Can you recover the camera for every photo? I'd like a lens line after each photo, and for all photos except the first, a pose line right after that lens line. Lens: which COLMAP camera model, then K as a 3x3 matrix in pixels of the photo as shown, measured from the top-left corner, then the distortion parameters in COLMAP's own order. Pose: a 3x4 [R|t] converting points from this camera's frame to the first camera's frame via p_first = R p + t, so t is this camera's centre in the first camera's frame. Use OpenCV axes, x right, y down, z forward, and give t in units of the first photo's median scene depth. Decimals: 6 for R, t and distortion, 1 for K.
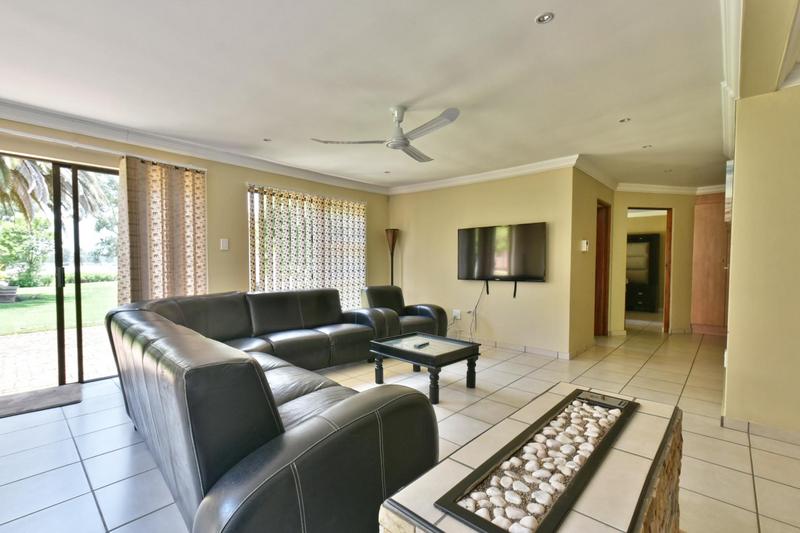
lens RADIAL K [[355.9, 0, 406.0], [0, 355.9, 271.0], [0, 0, 1]] dist [0.002394, -0.000389]
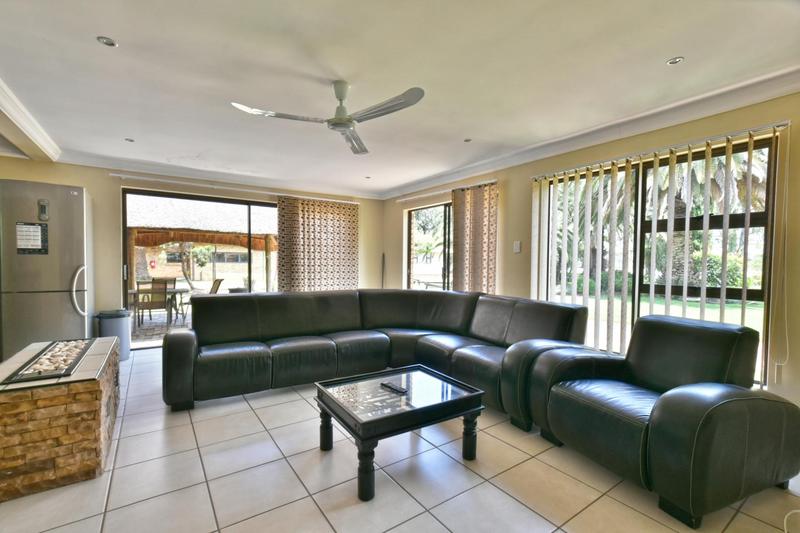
lens RADIAL K [[355.9, 0, 400.6], [0, 355.9, 272.5], [0, 0, 1]] dist [0.002394, -0.000389]
pose [[-0.227130, 0.023790, -0.973574, 0.579215], [-0.027350, 0.999151, 0.030796, -0.026602], [0.973480, 0.033621, -0.226287, 0.985207]]
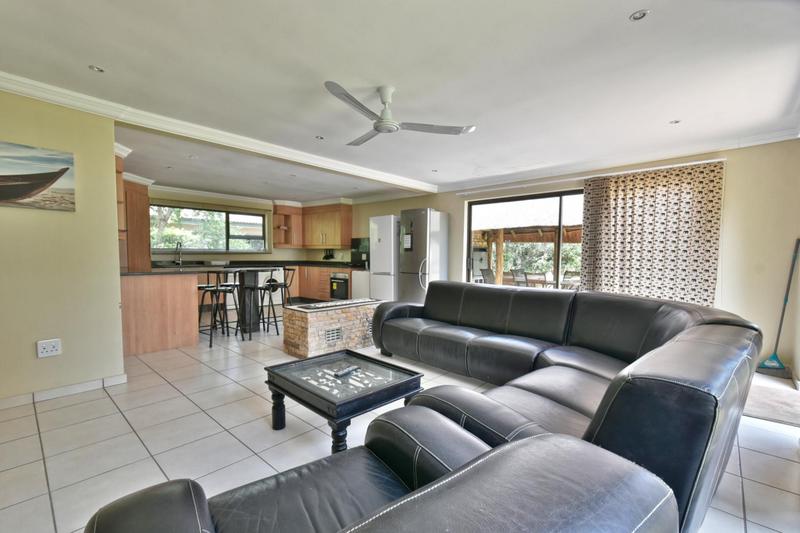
lens RADIAL K [[355.9, 0, 398.7], [0, 355.9, 273.6], [0, 0, 1]] dist [0.002394, -0.000389]
pose [[-0.999938, -0.009357, 0.005958, -0.047453], [-0.008932, 0.997662, 0.067749, -0.027115], [-0.006578, 0.067691, -0.997685, 1.430788]]
